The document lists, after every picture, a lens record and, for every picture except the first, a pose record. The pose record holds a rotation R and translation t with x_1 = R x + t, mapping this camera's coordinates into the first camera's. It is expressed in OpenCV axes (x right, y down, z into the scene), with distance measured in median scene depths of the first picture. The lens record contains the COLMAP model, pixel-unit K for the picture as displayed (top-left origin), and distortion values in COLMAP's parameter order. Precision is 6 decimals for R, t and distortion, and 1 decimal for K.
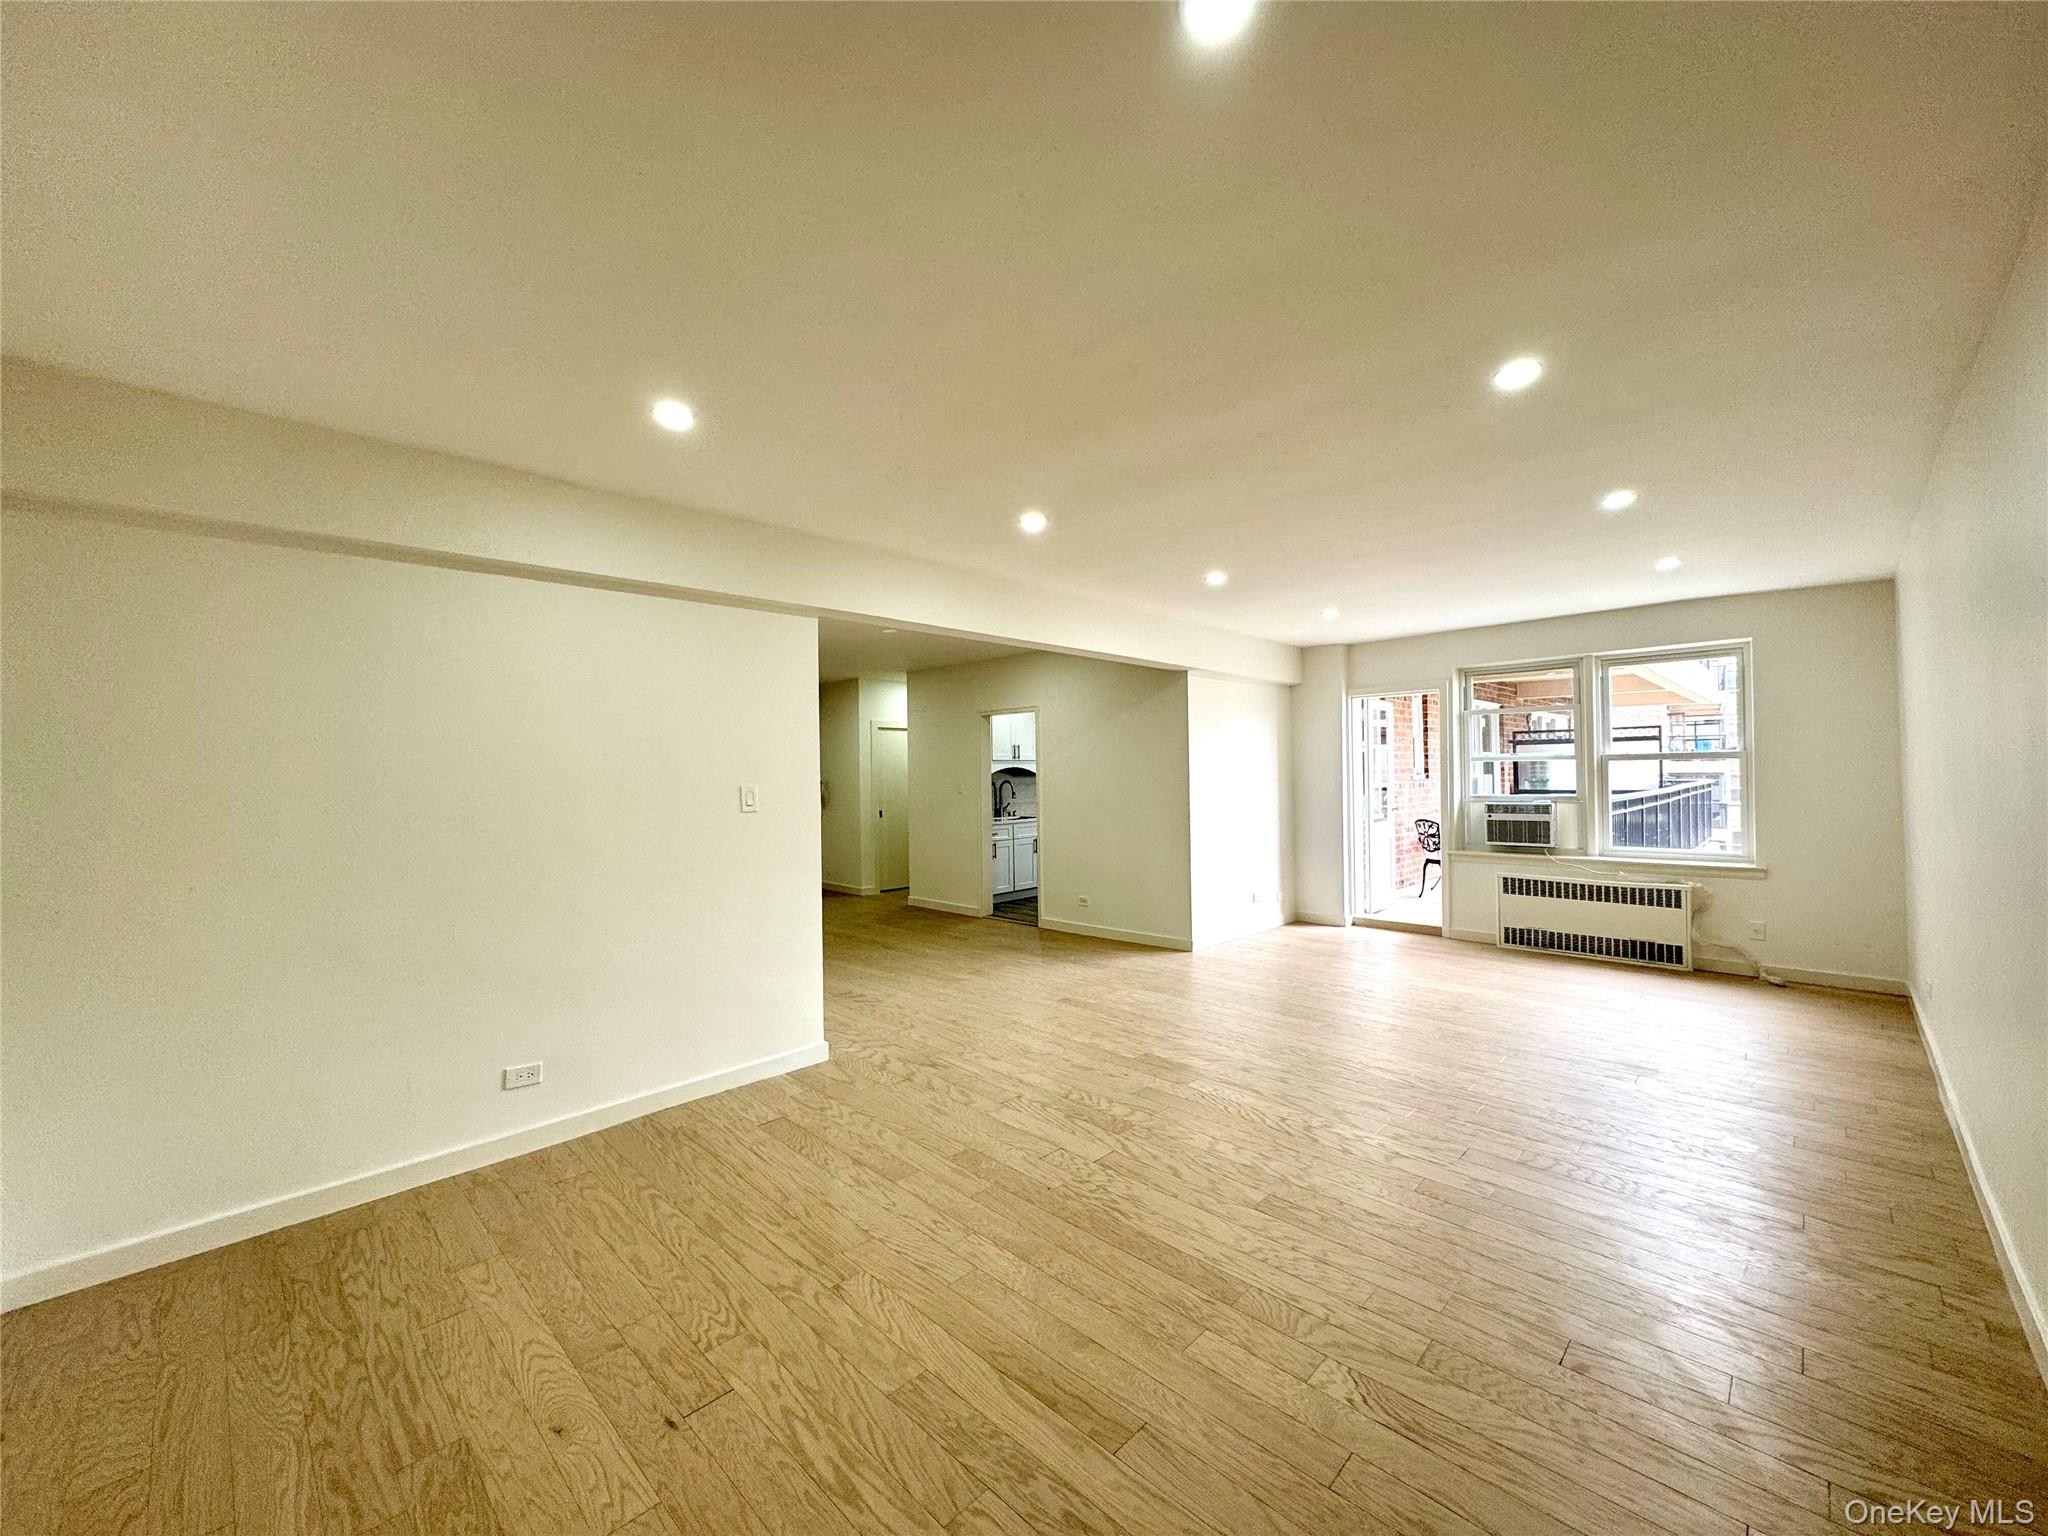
lens RADIAL K [[811.9, 0, 1024.0], [0, 811.9, 768.0], [0, 0, 1]] dist [-0.000097, 0.000063]
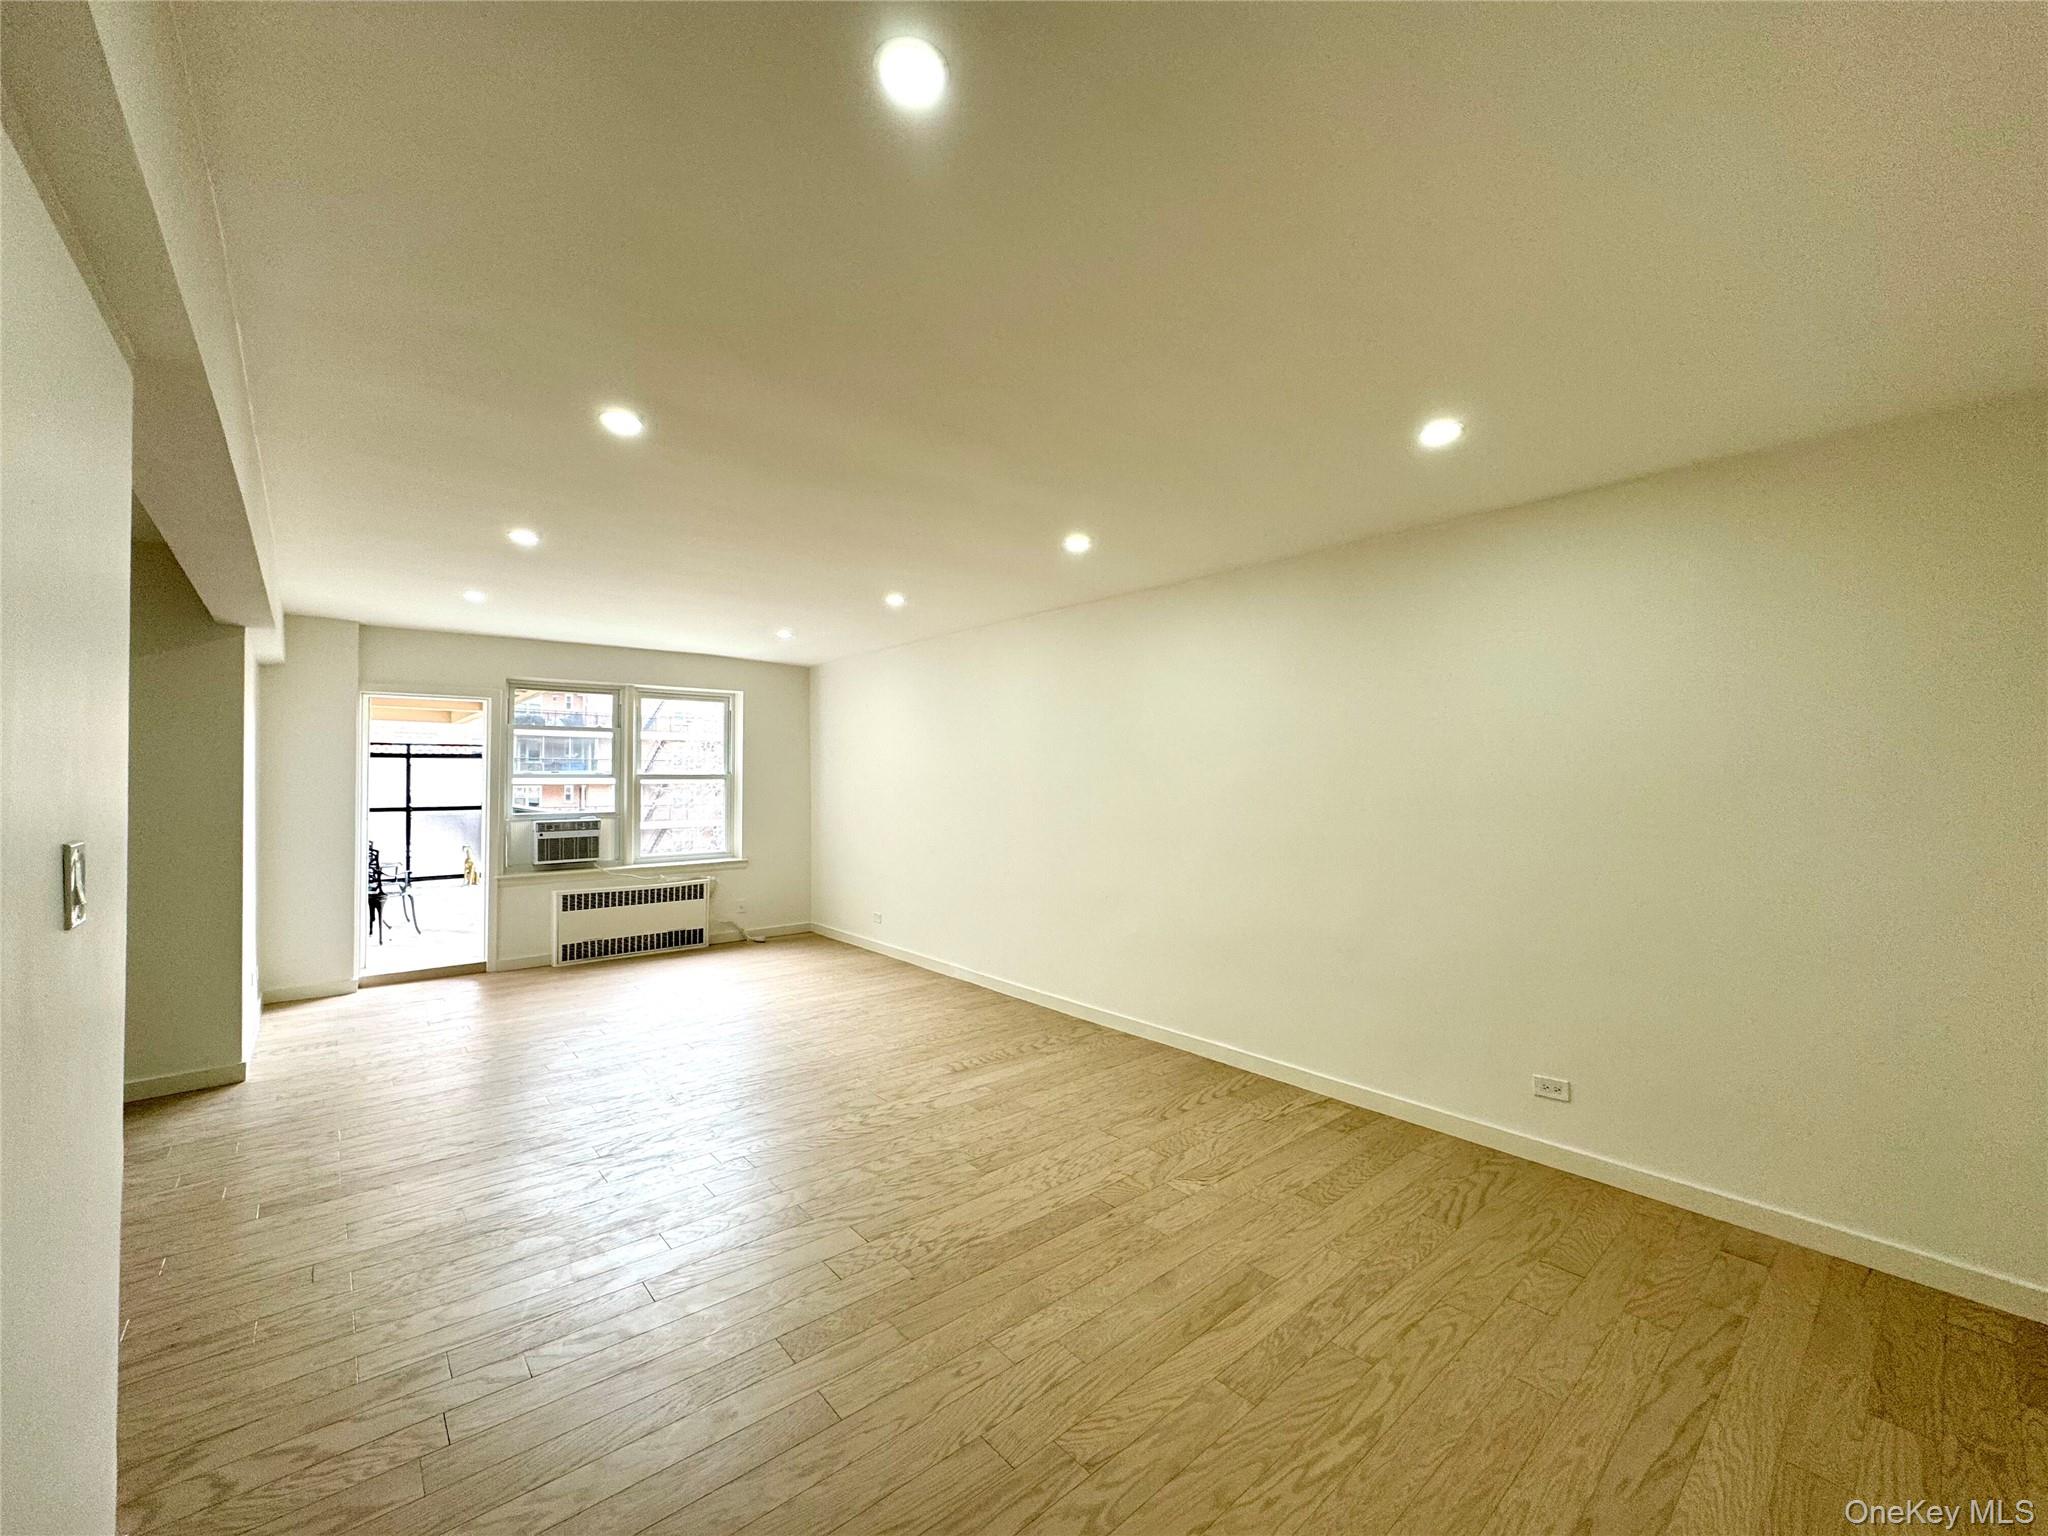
lens RADIAL K [[811.9, 0, 1024.0], [0, 811.9, 768.0], [0, 0, 1]] dist [-0.000097, 0.000063]
pose [[0.082005, 0.026697, 0.996274, -0.409965], [-0.007773, 0.999628, -0.026147, -0.000056], [-0.996602, -0.005600, 0.082182, 0.402941]]
